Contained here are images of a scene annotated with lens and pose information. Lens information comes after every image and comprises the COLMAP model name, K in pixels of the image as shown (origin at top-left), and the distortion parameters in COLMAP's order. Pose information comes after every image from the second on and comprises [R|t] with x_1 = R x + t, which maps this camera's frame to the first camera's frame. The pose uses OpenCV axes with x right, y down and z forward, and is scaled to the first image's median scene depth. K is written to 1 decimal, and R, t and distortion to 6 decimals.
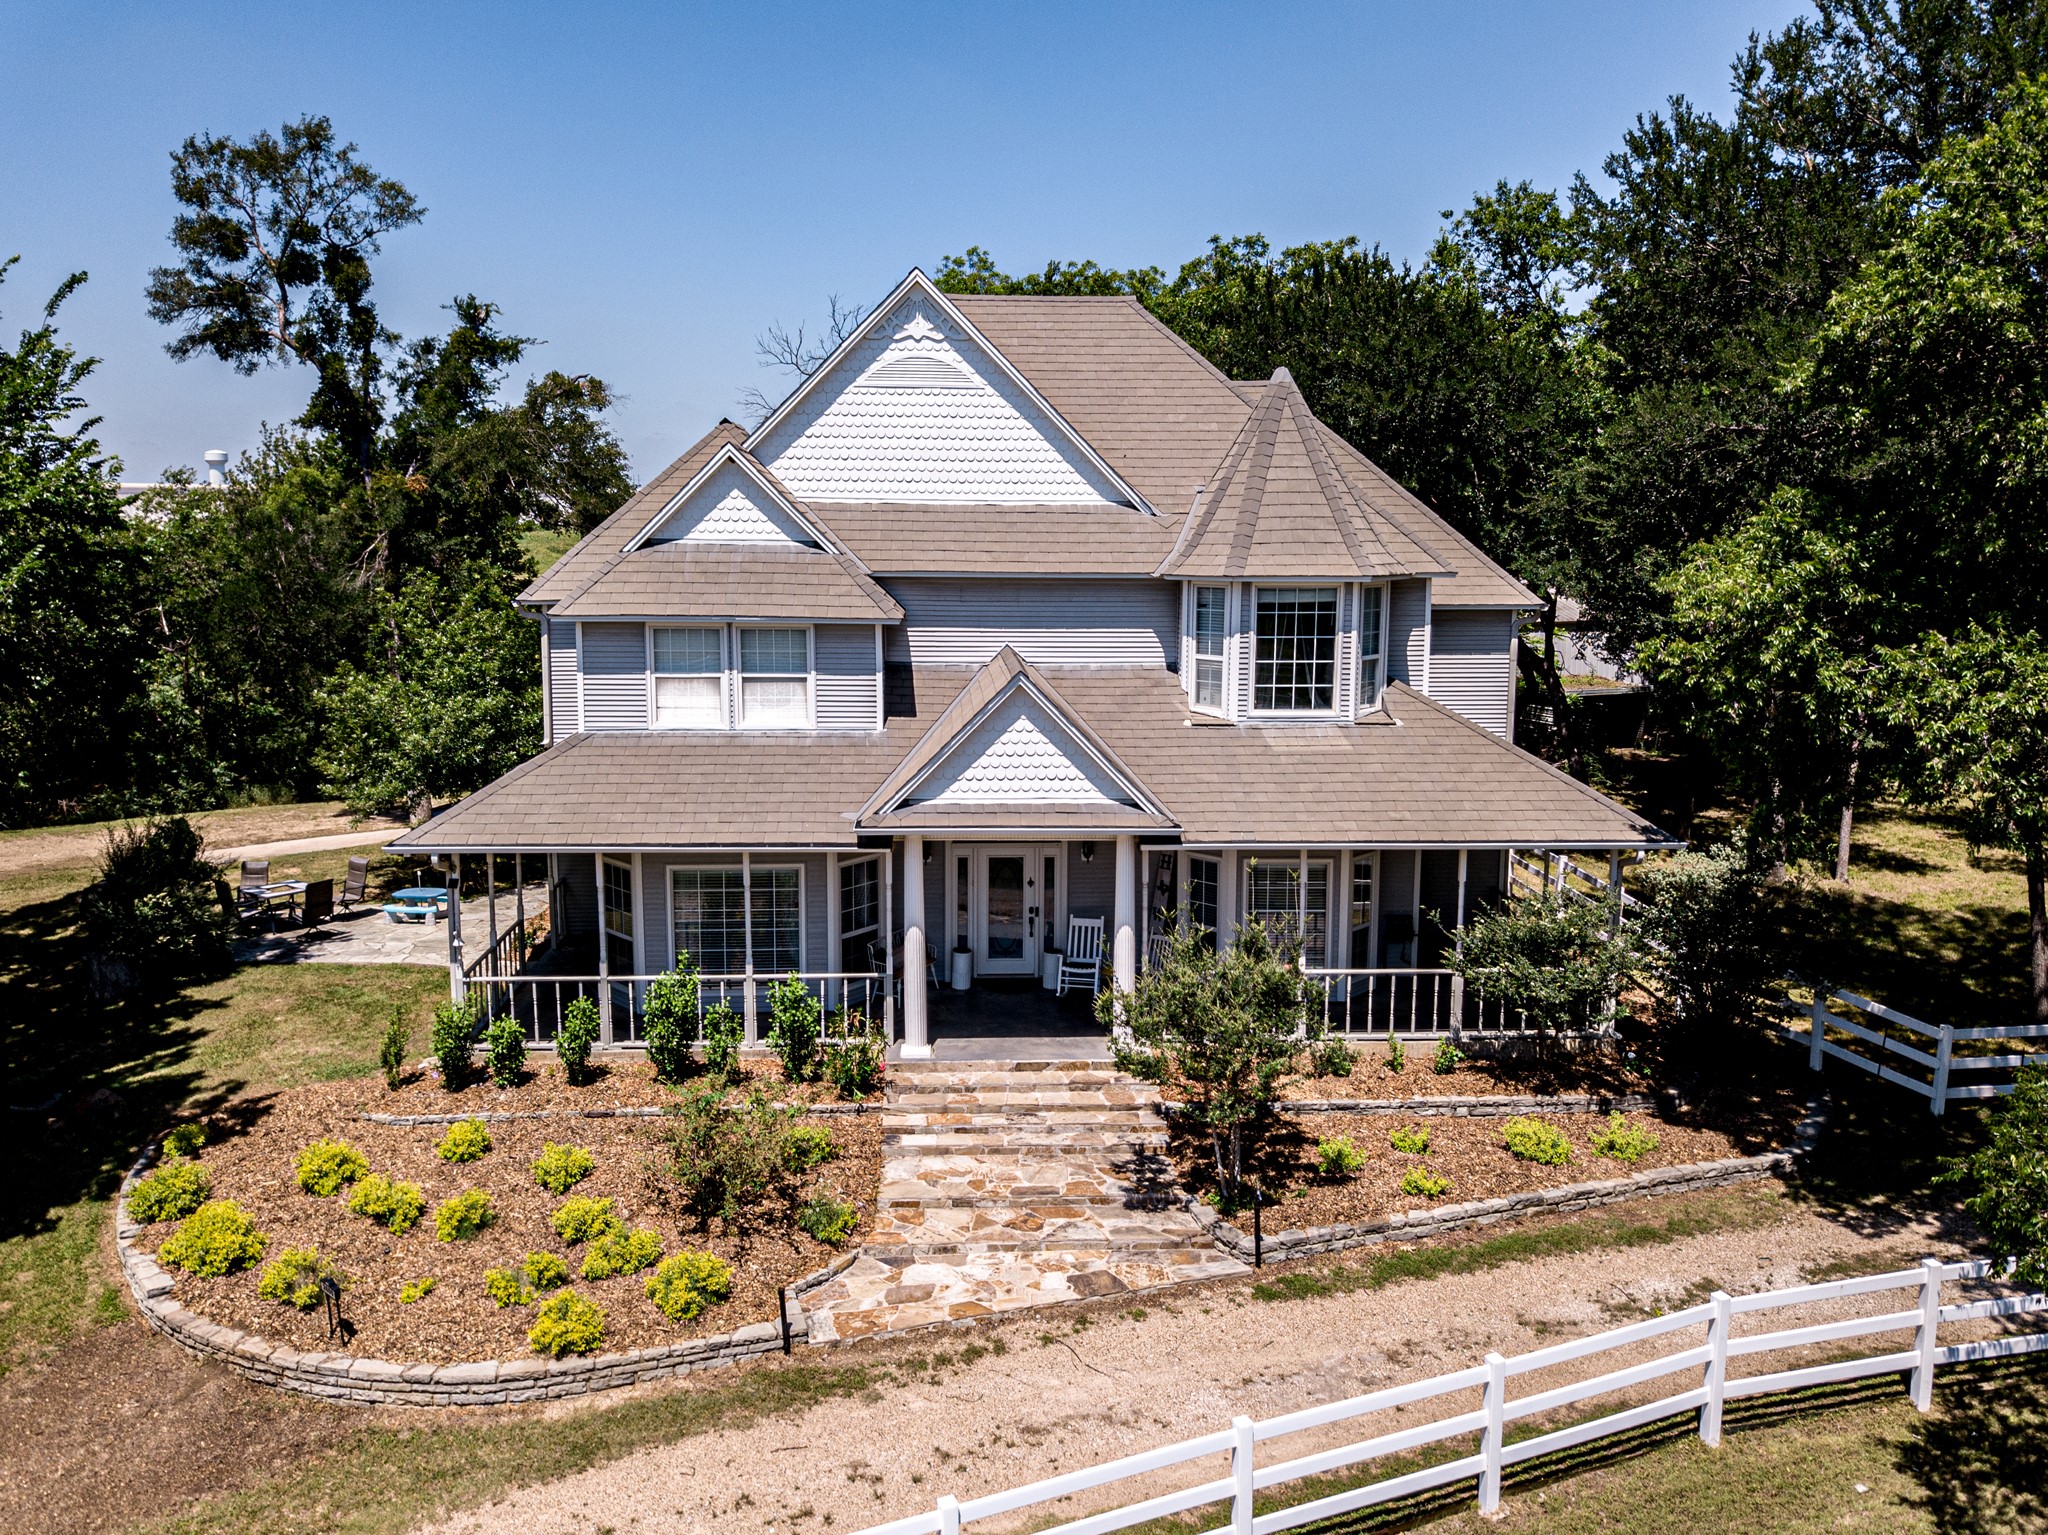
lens RADIAL K [[1657.0, 0, 1032.9], [0, 1657.0, 723.4], [0, 0, 1]] dist [0.011440, -0.004447]
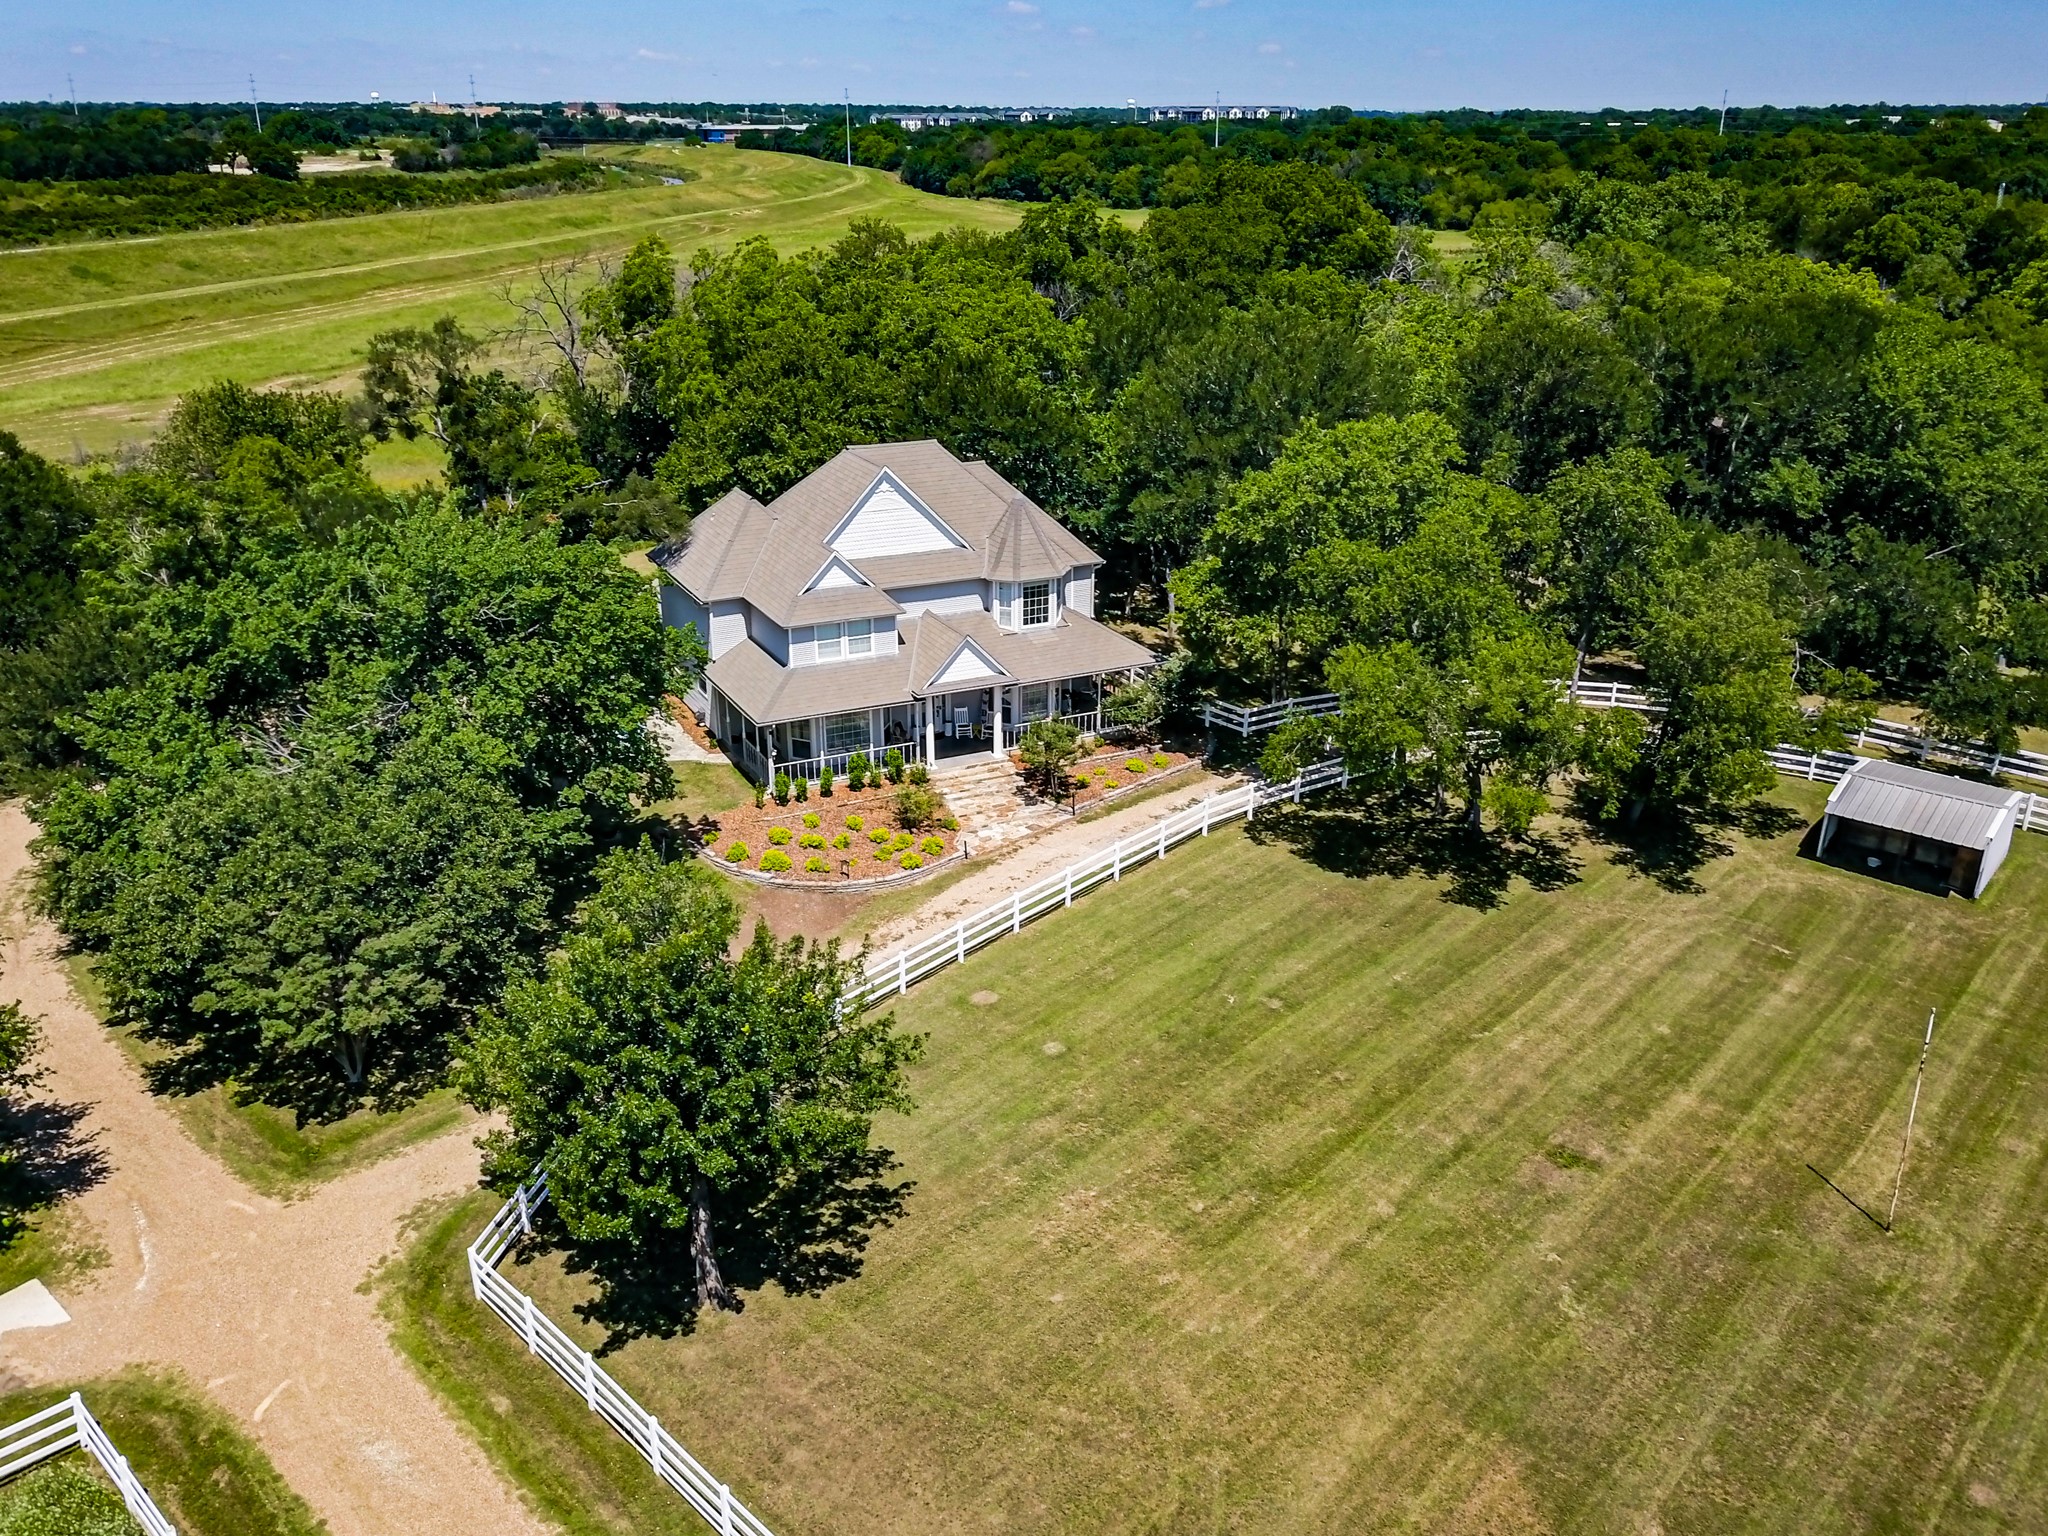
lens RADIAL K [[1630.8, 0, 1031.1], [0, 1630.8, 710.0], [0, 0, 1]] dist [0.001136, 0.003767]
pose [[0.916281, -0.135284, 0.376997, -0.933456], [0.050388, 0.972688, 0.226580, -0.508220], [-0.397353, -0.188615, 0.898073, -1.517896]]
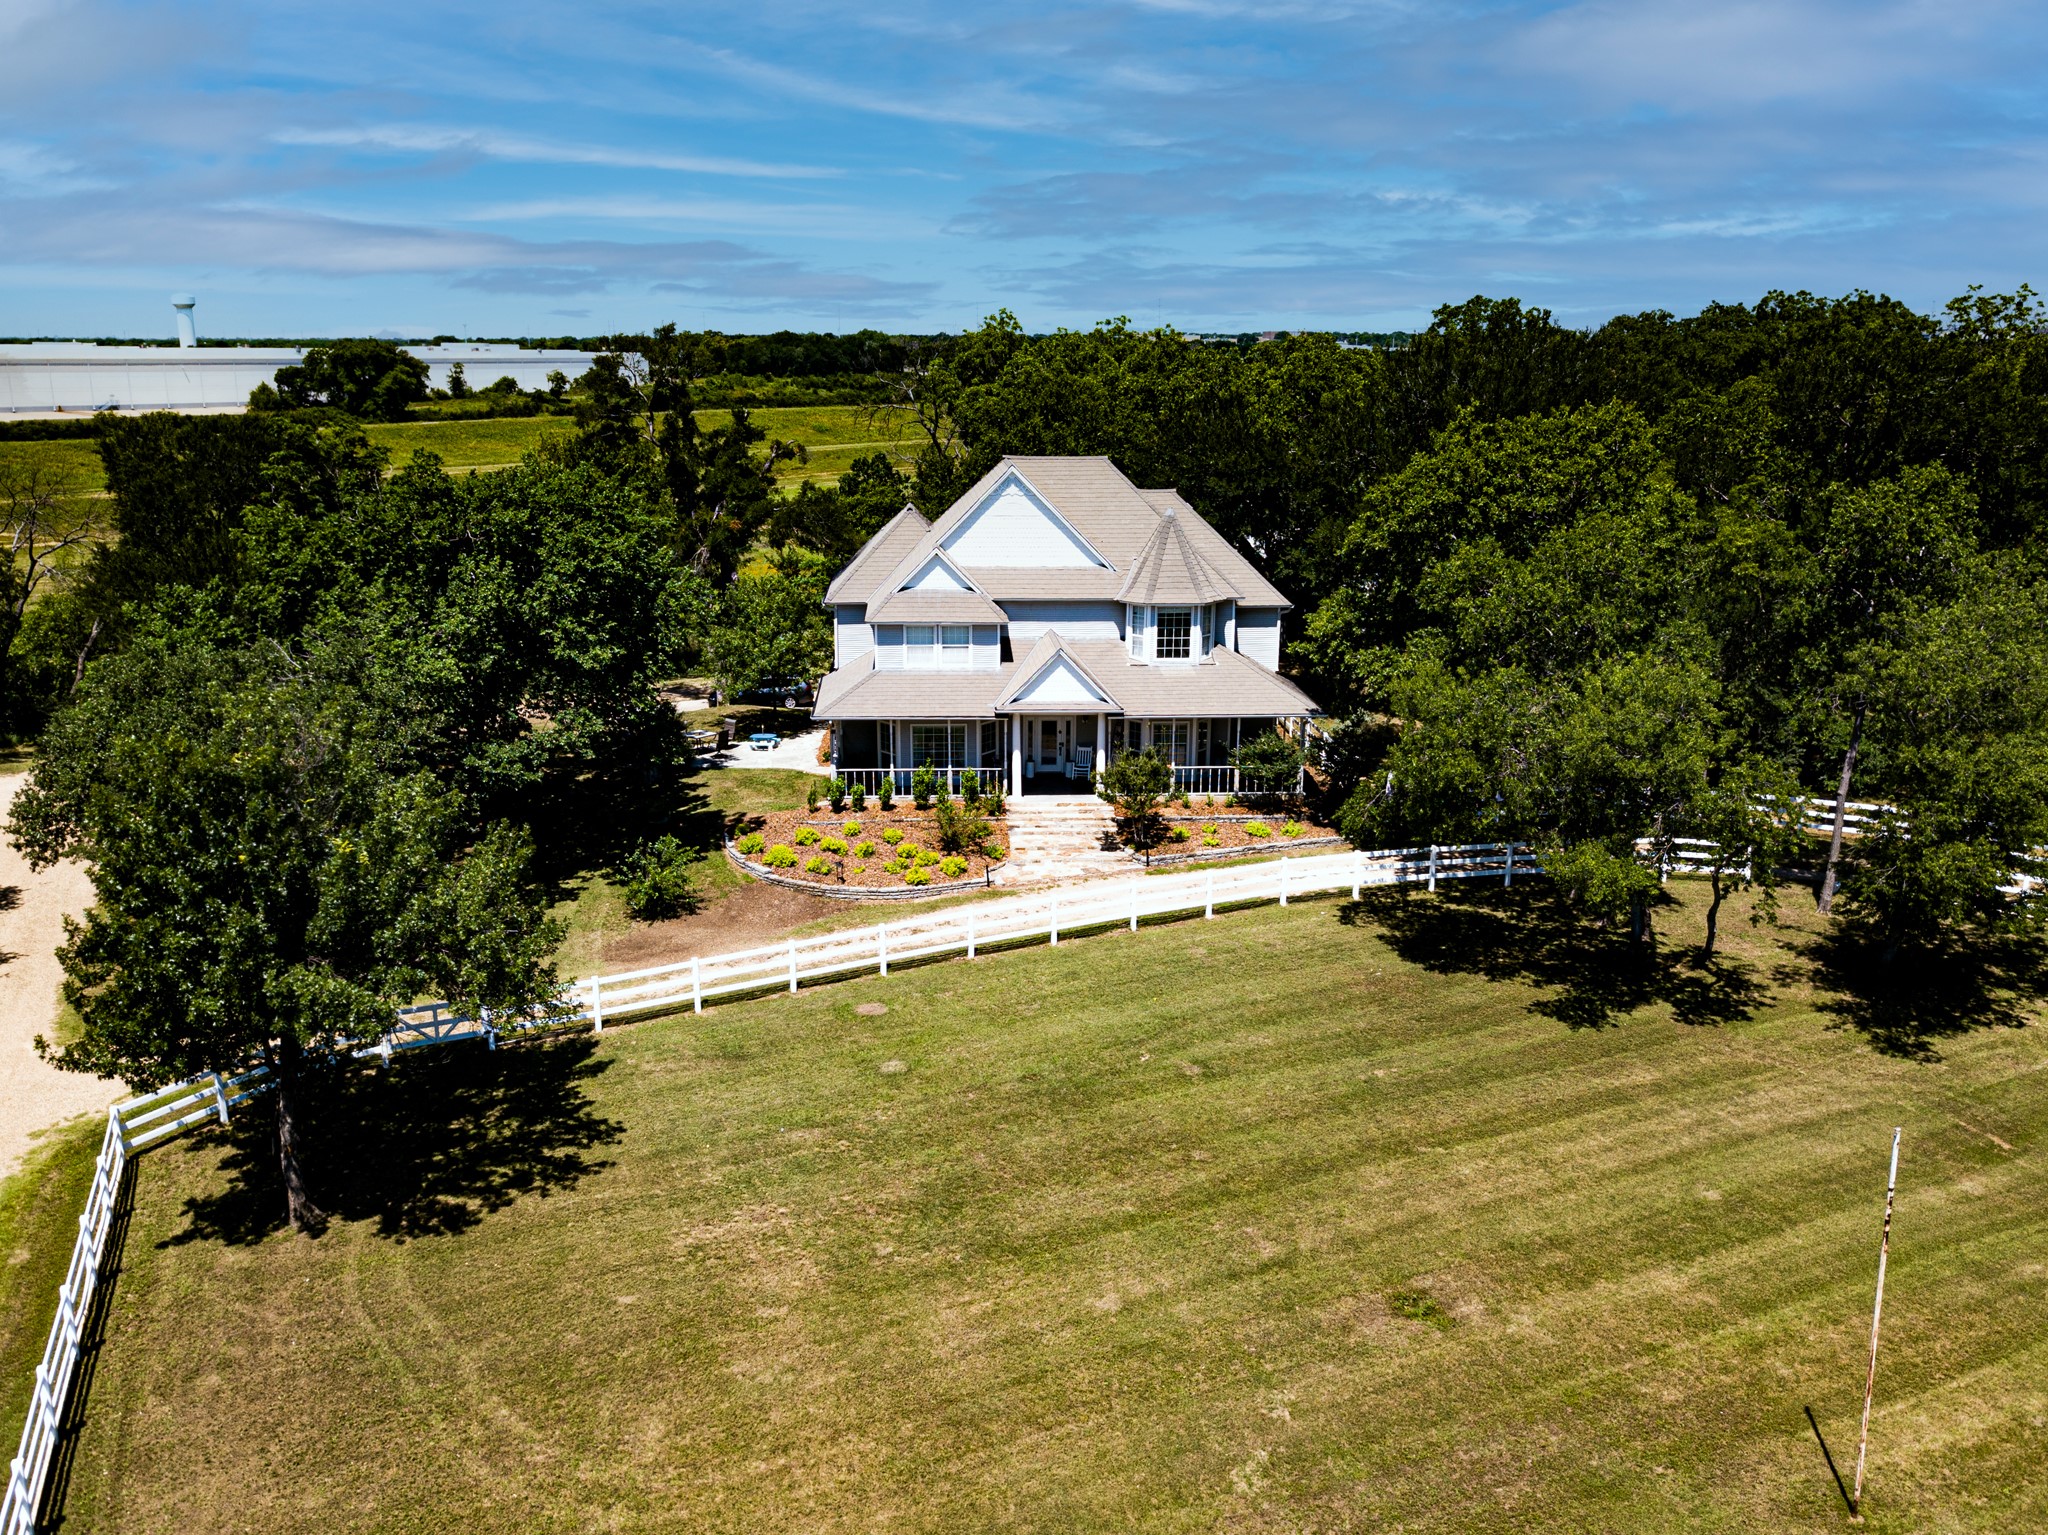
lens RADIAL K [[1657.0, 0, 1032.9], [0, 1657.0, 723.4], [0, 0, 1]] dist [0.011440, -0.004447]
pose [[0.999941, -0.001029, 0.010828, -0.072317], [0.000025, 0.995733, 0.092281, -0.142484], [-0.010877, -0.092275, 0.995674, -1.441596]]
